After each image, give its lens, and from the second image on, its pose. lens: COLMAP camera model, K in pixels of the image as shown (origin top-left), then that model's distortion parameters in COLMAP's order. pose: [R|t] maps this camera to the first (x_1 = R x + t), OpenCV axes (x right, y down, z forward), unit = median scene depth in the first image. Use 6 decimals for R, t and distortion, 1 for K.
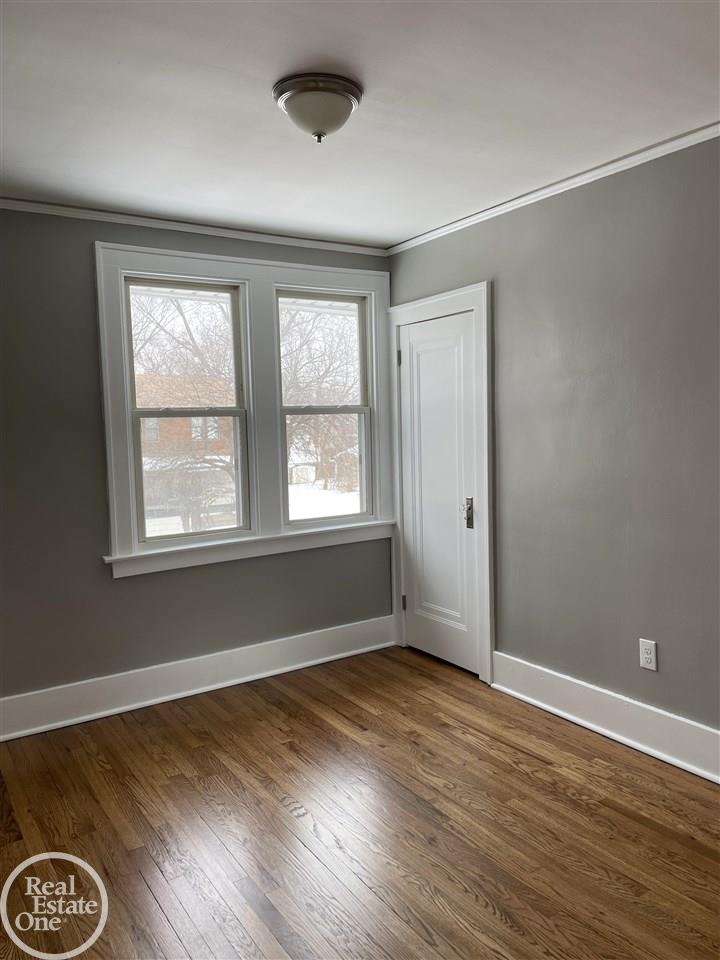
lens RADIAL K [[733.9, 0, 360.0], [0, 733.9, 480.0], [0, 0, 1]] dist [0.089053, -0.114366]
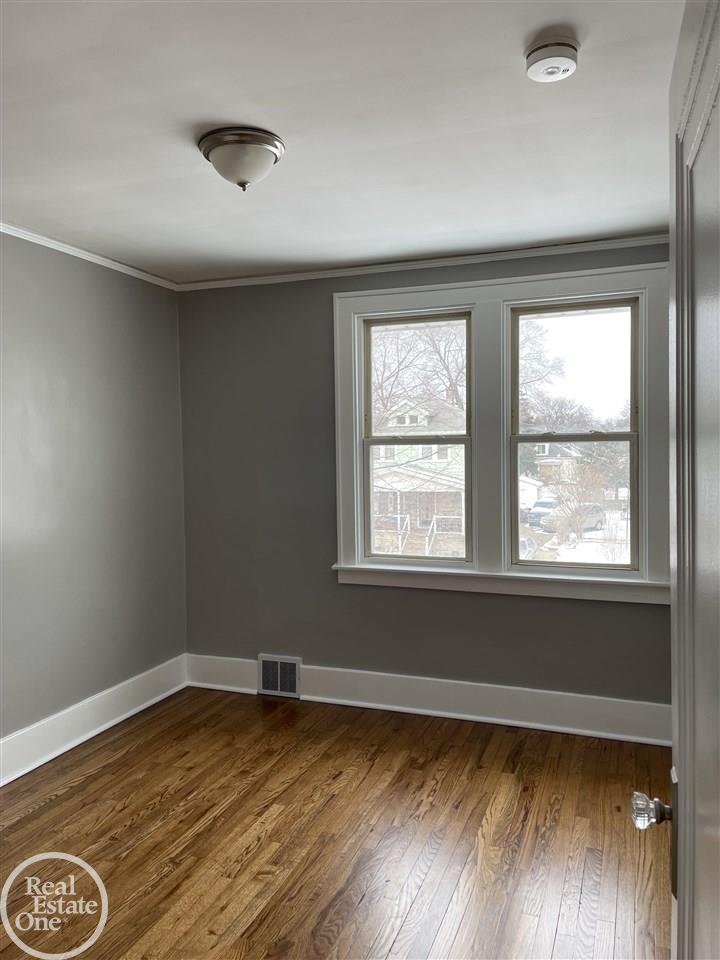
lens RADIAL K [[733.9, 0, 360.0], [0, 733.9, 480.0], [0, 0, 1]] dist [0.089053, -0.114366]
pose [[0.591222, 0.058926, -0.804354, 0.571118], [-0.077048, 0.996893, 0.016399, -0.046796], [0.802820, 0.052279, 0.593925, 0.330649]]
